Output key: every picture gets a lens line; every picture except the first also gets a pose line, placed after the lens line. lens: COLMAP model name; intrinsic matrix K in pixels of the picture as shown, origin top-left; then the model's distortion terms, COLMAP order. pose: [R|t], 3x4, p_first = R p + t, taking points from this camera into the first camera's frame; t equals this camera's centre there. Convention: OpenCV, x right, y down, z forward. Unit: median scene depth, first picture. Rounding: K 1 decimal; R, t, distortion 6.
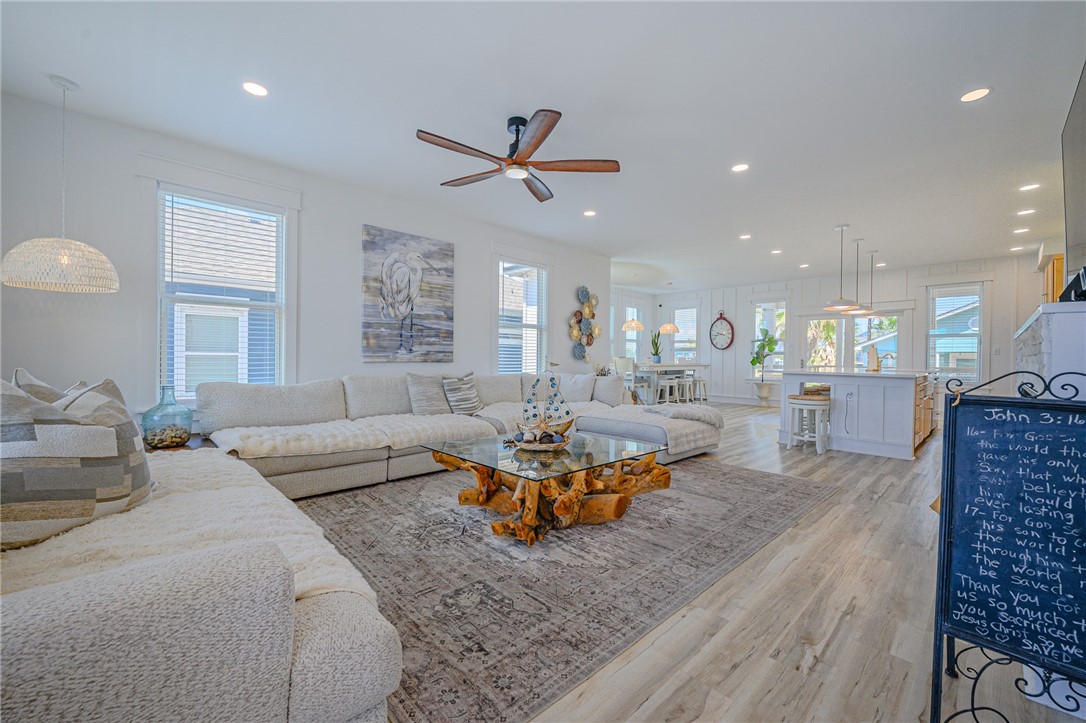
lens RADIAL K [[423.6, 0, 543.0], [0, 423.6, 361.5], [0, 0, 1]] dist [-0.000684, 0.000009]
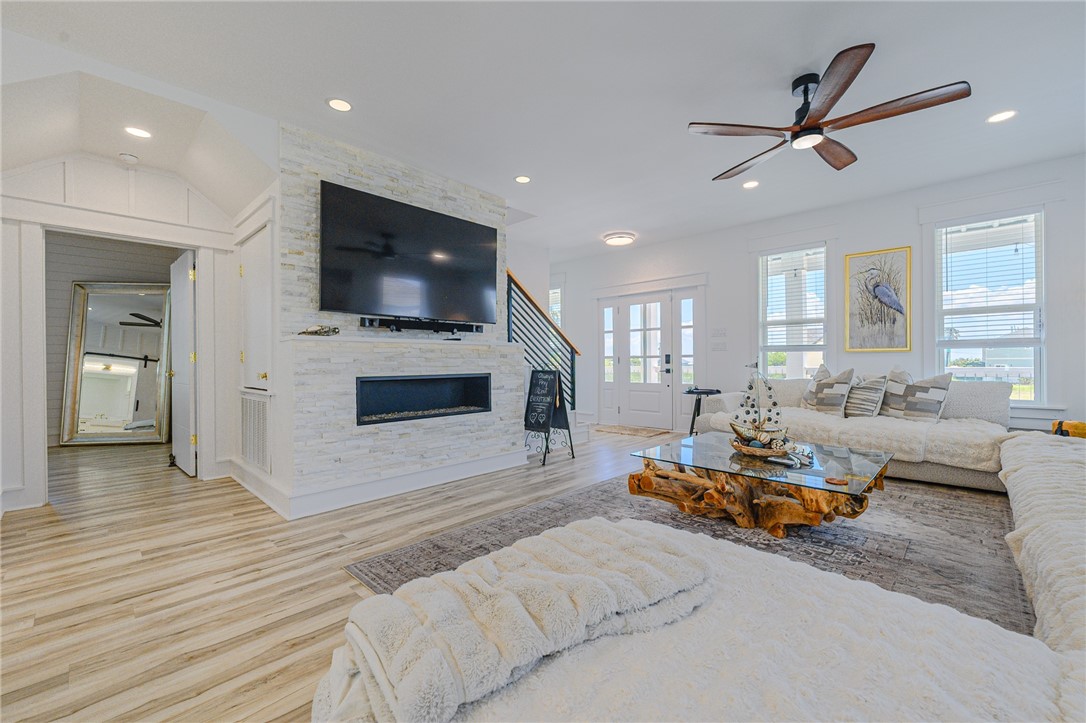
lens RADIAL K [[446.0, 0, 543.0], [0, 446.0, 361.5], [0, 0, 1]] dist [-0.002901, 0.000084]
pose [[-0.998647, -0.002160, -0.051963, 0.545590], [-0.002476, 0.999979, 0.006029, -0.006236], [0.051949, 0.006149, -0.998631, 1.991330]]
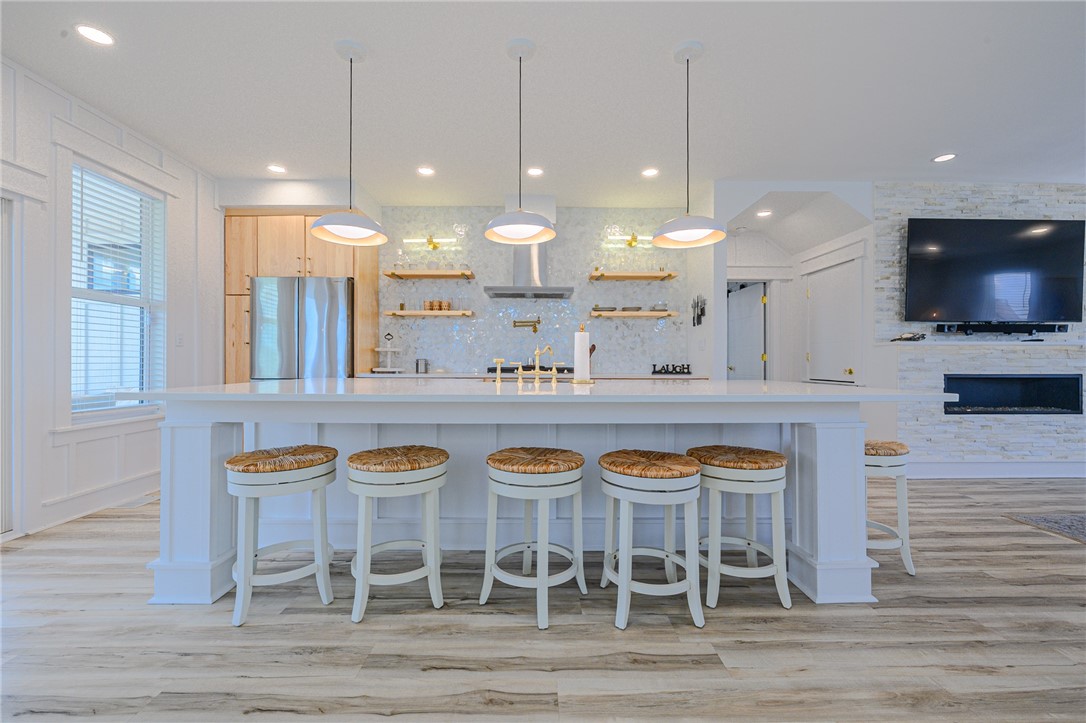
lens RADIAL K [[446.0, 0, 543.0], [0, 446.0, 361.5], [0, 0, 1]] dist [-0.002901, 0.000084]
pose [[-0.740772, -0.011092, 0.671665, 0.952988], [-0.002855, 0.999907, 0.013364, -0.012845], [-0.671751, 0.007982, -0.740734, 2.683572]]
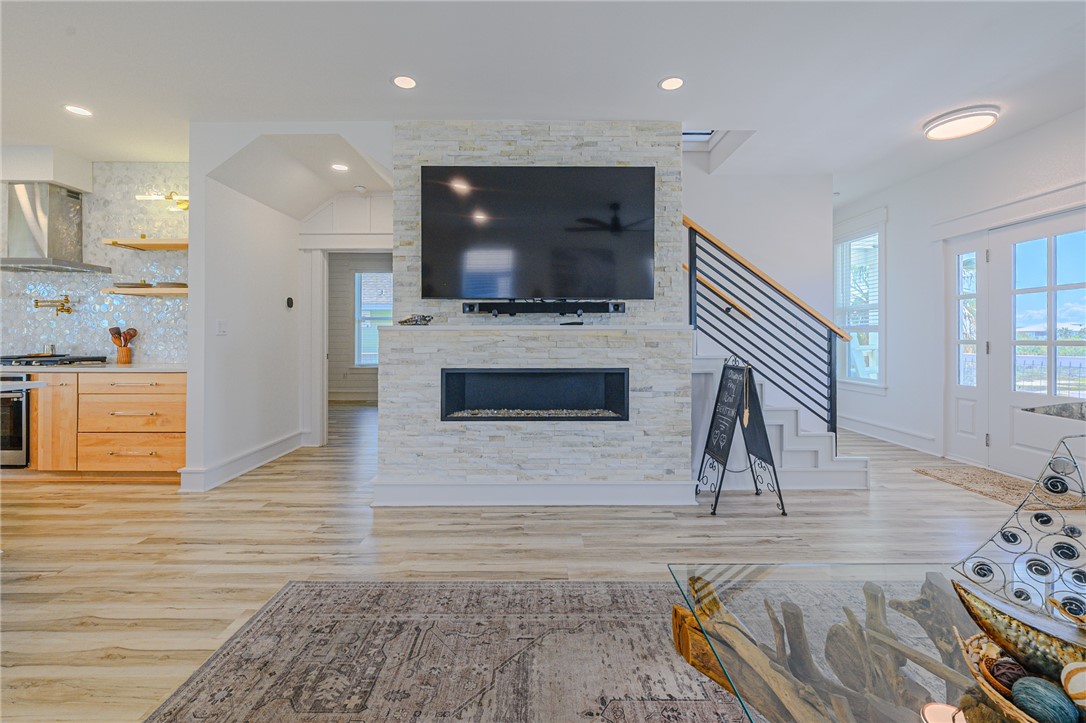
lens RADIAL K [[449.8, 0, 538.8], [0, 449.8, 336.7], [0, 0, 1]] dist [-0.003853, -0.000021]
pose [[-0.729636, -0.005992, 0.683809, 0.071424], [-0.001259, 0.999972, 0.007419, -0.041235], [-0.683835, 0.004552, -0.729623, 1.454220]]
